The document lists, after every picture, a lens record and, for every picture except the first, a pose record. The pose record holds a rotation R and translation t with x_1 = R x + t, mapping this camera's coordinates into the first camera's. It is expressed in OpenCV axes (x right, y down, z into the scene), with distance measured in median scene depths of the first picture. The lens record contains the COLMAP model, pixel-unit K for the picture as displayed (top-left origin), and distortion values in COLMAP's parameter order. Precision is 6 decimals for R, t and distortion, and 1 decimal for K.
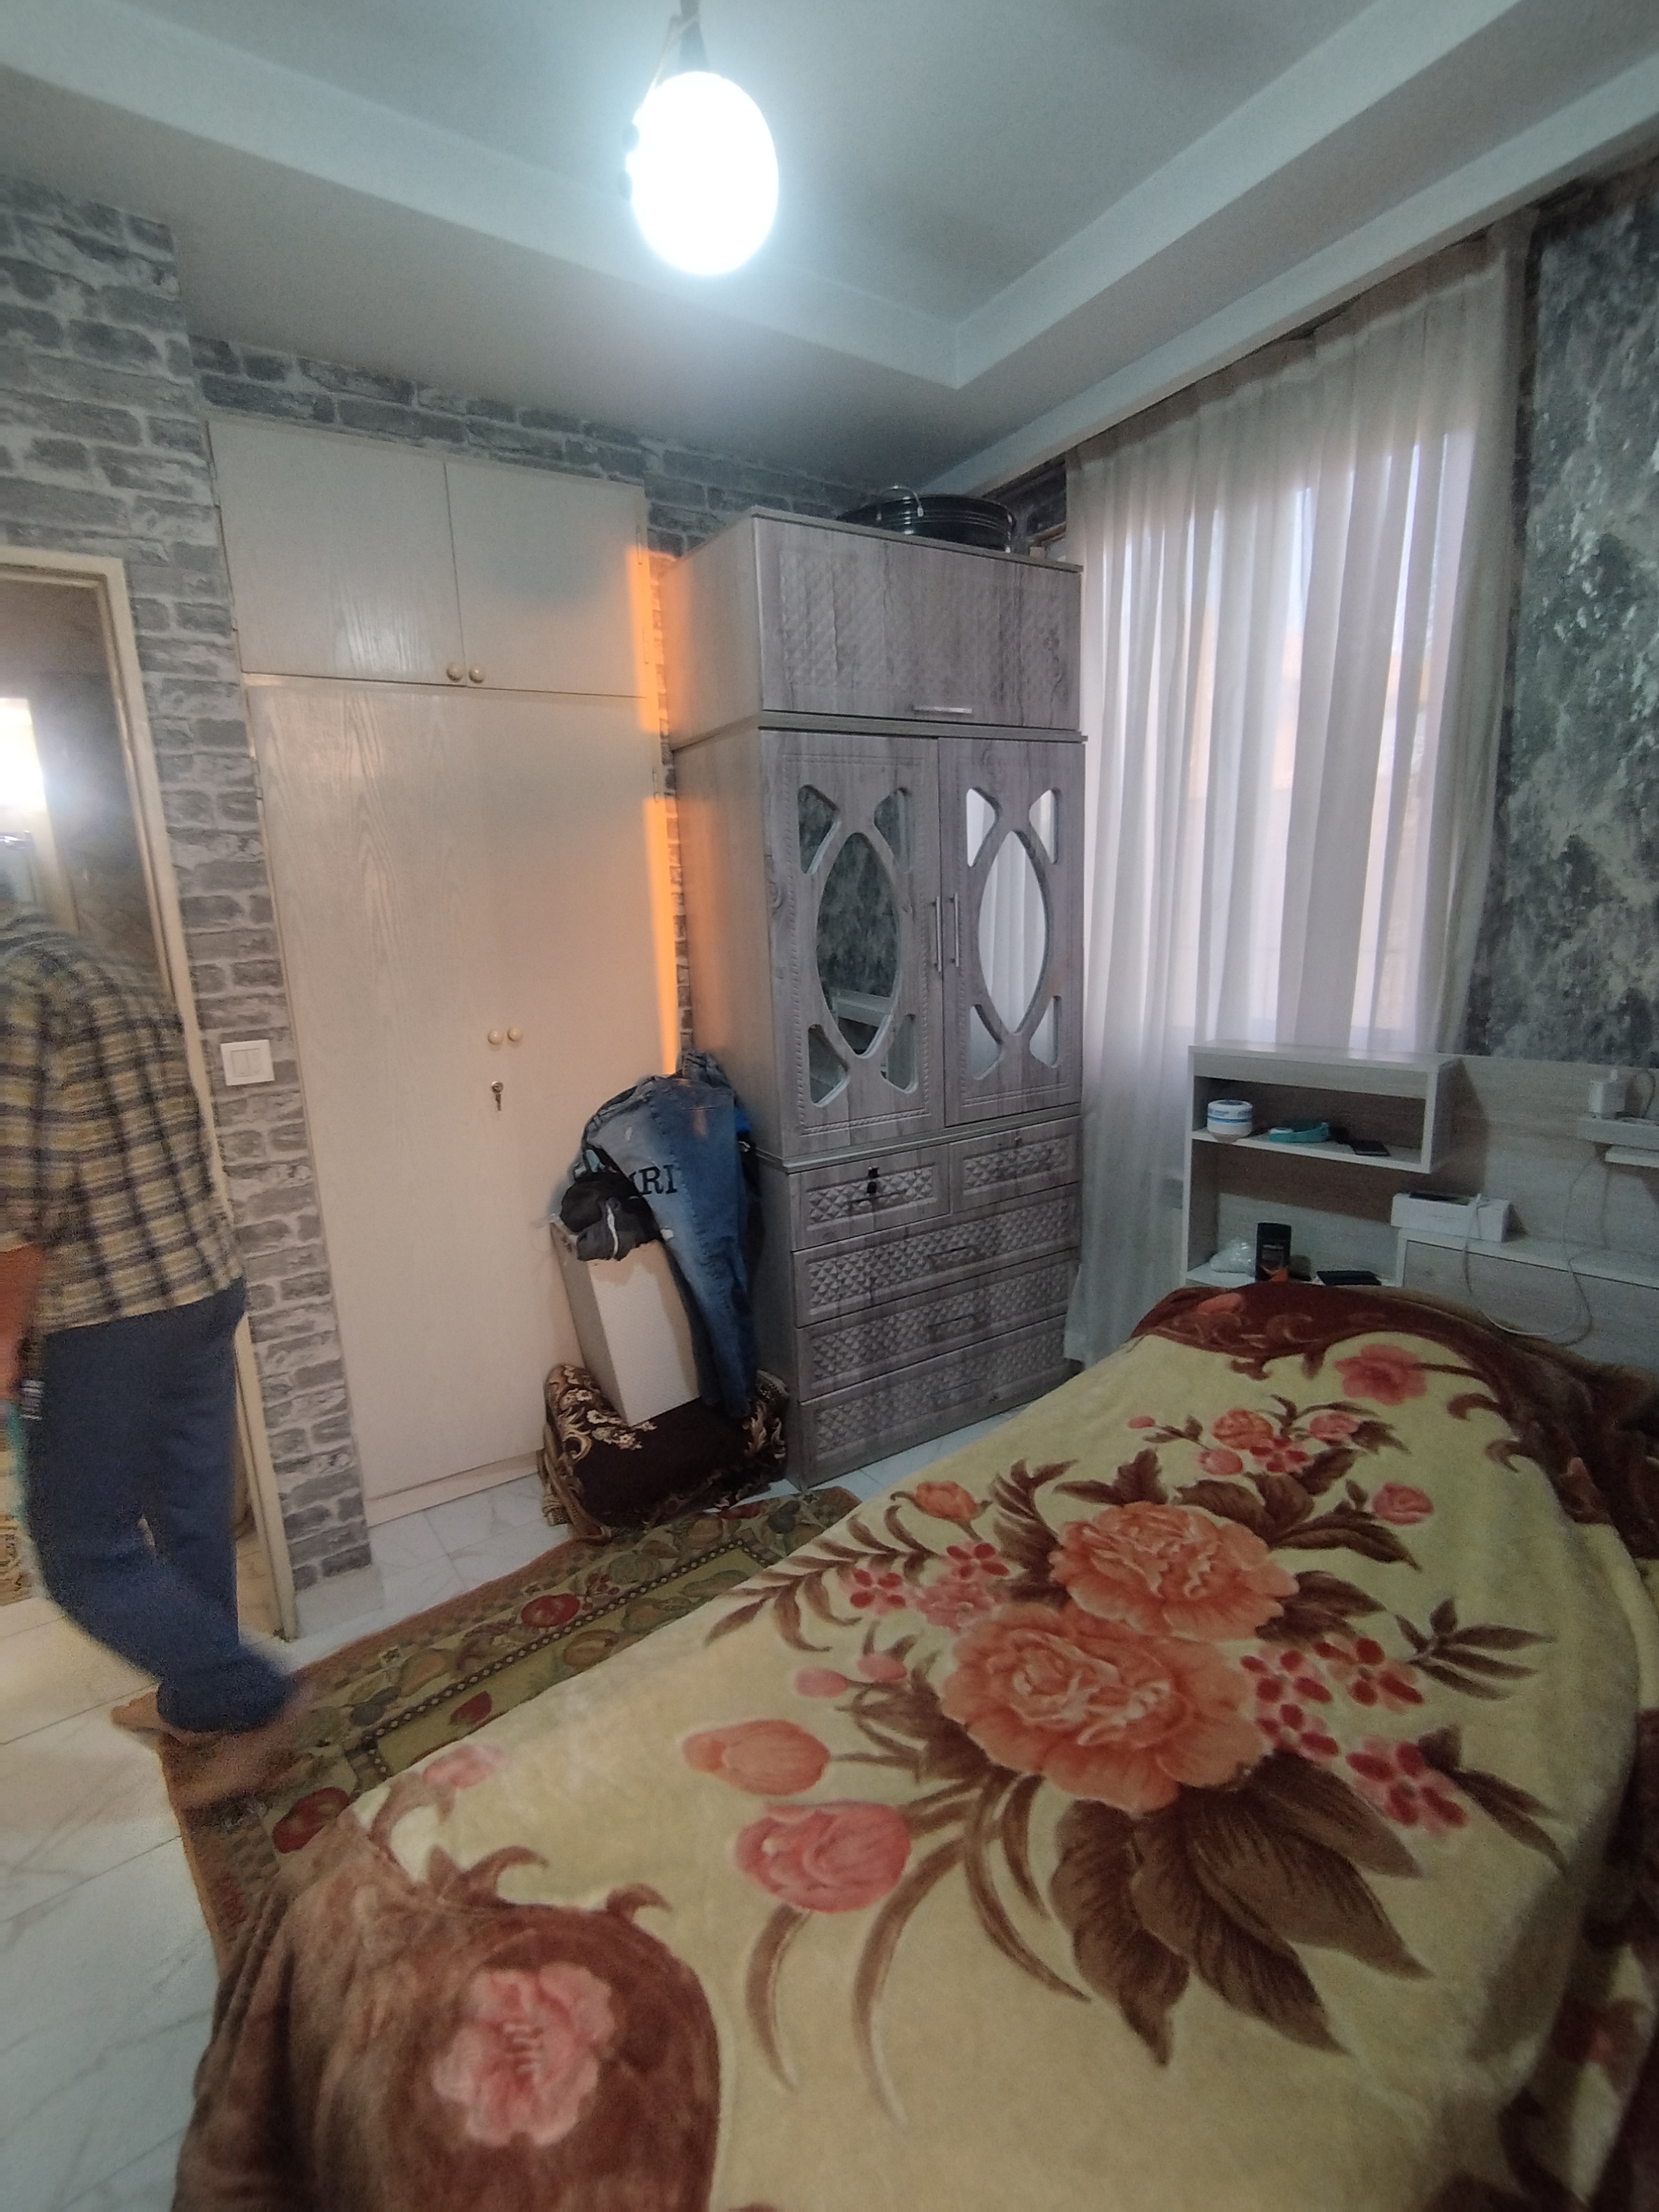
lens RADIAL K [[1036.5, 0, 803.9], [0, 1036.5, 1113.3], [0, 0, 1]] dist [-0.003598, -0.000426]
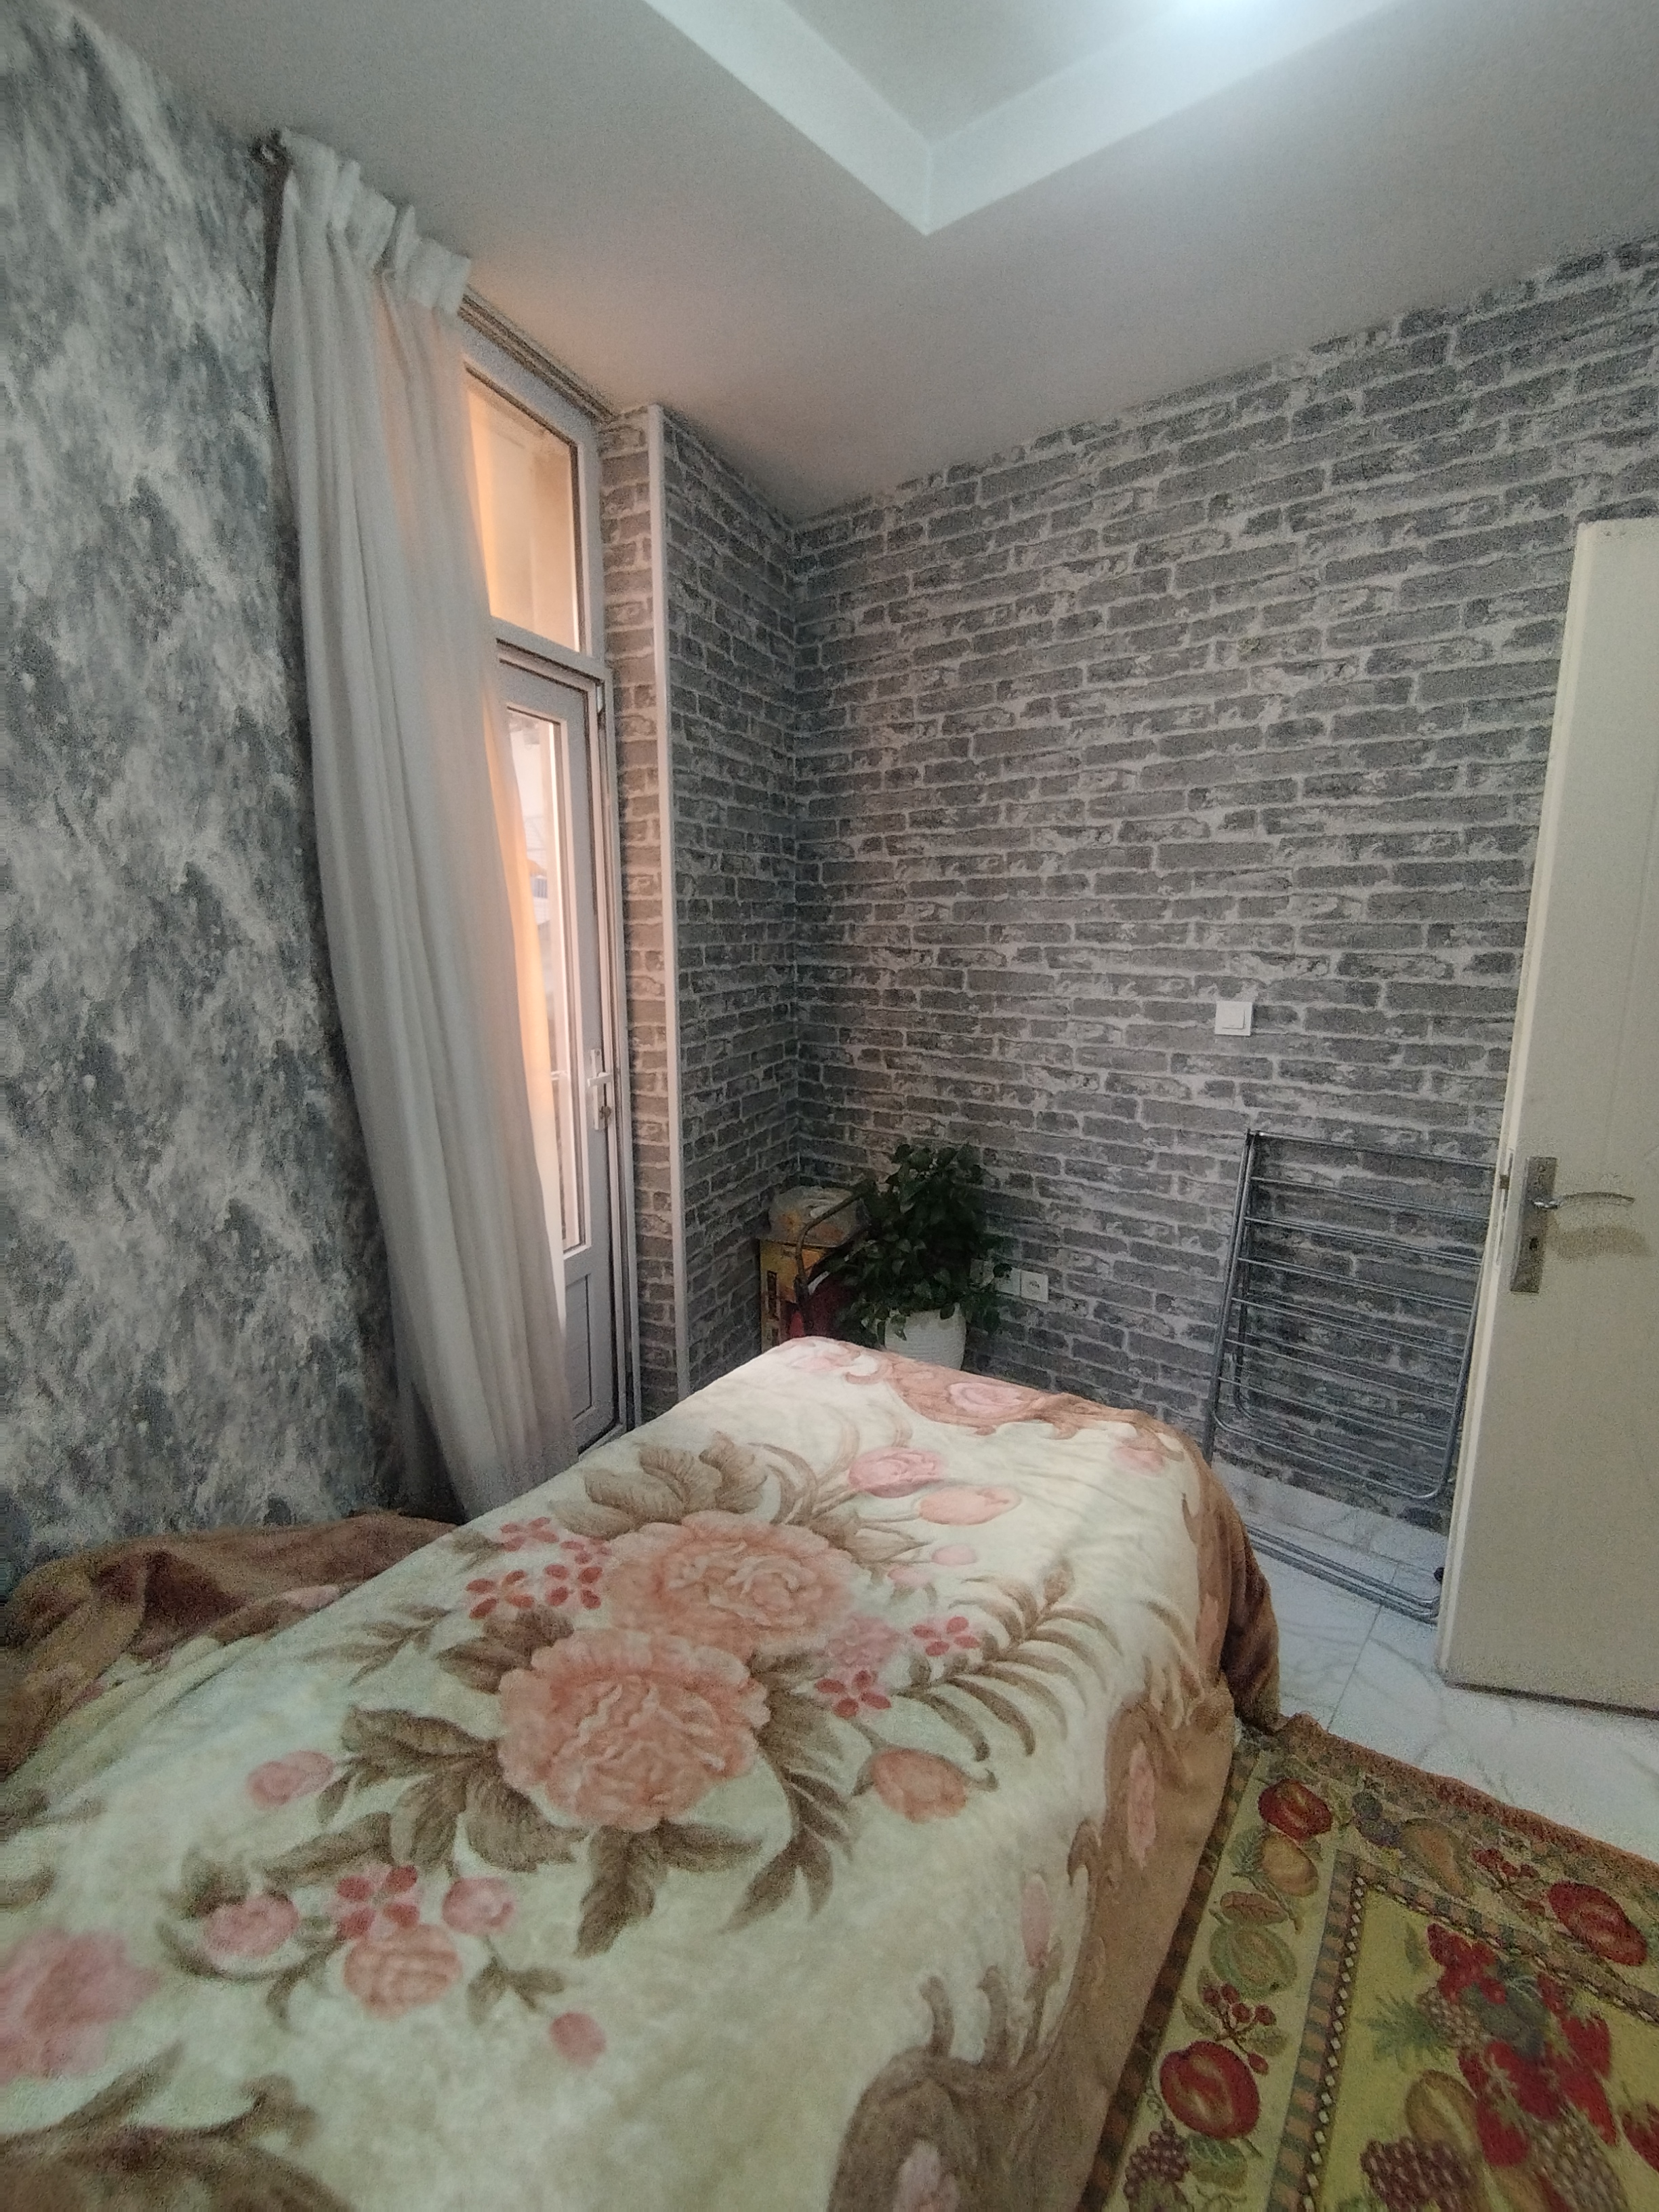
lens RADIAL K [[1036.5, 0, 803.9], [0, 1036.5, 1113.3], [0, 0, 1]] dist [-0.003598, -0.000426]
pose [[-0.965137, 0.095498, -0.243701, 0.354076], [-0.005666, 0.923225, 0.384218, -0.318612], [0.261683, 0.372204, -0.890498, 1.518895]]
